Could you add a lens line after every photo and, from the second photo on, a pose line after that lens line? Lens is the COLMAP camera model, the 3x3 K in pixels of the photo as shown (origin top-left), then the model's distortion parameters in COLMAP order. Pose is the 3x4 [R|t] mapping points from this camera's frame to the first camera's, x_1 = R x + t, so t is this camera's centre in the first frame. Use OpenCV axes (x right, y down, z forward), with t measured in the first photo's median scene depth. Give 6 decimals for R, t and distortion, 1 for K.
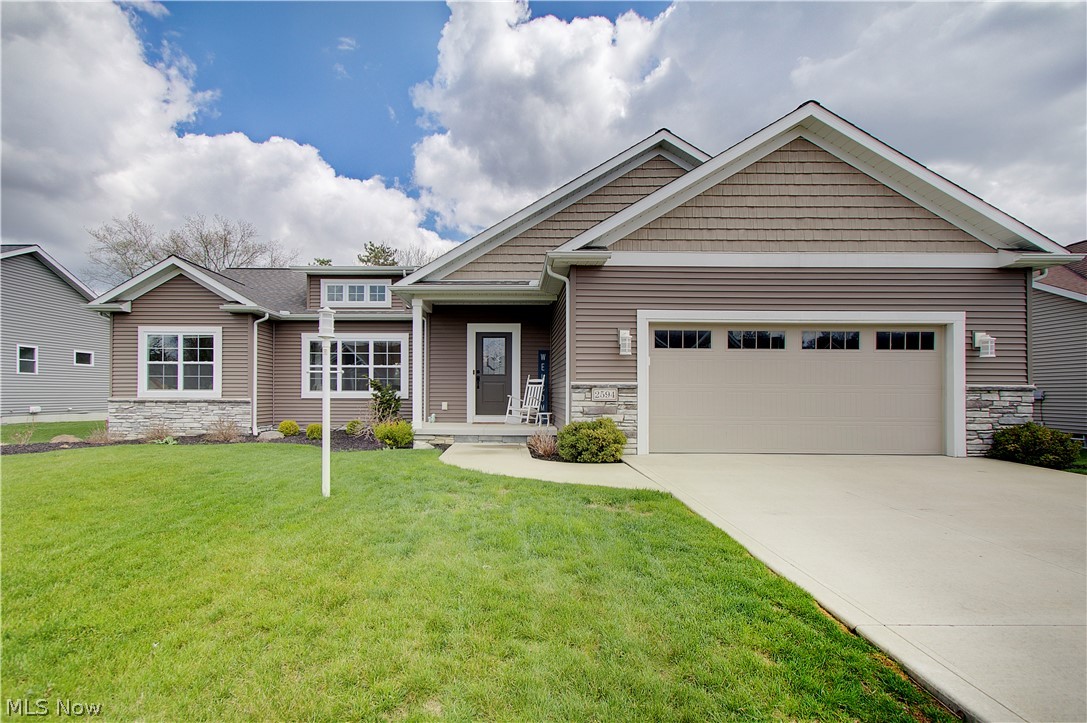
lens RADIAL K [[465.4, 0, 547.0], [0, 465.4, 365.0], [0, 0, 1]] dist [0.000657, 0.000732]
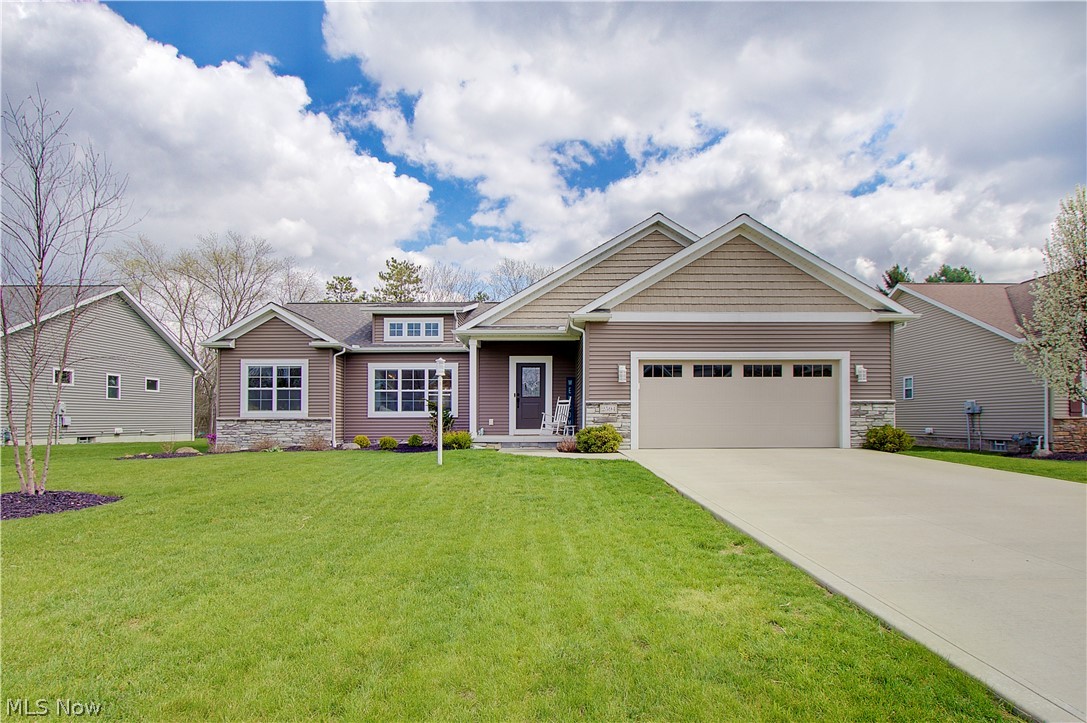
lens RADIAL K [[521.8, 0, 613.0], [0, 521.8, 369.8], [0, 0, 1]] dist [-0.027075, -0.000400]
pose [[0.998367, -0.005220, 0.056886, 0.033194], [0.007104, 0.999431, -0.032974, -0.004643], [-0.056681, 0.033324, 0.997836, -0.498200]]
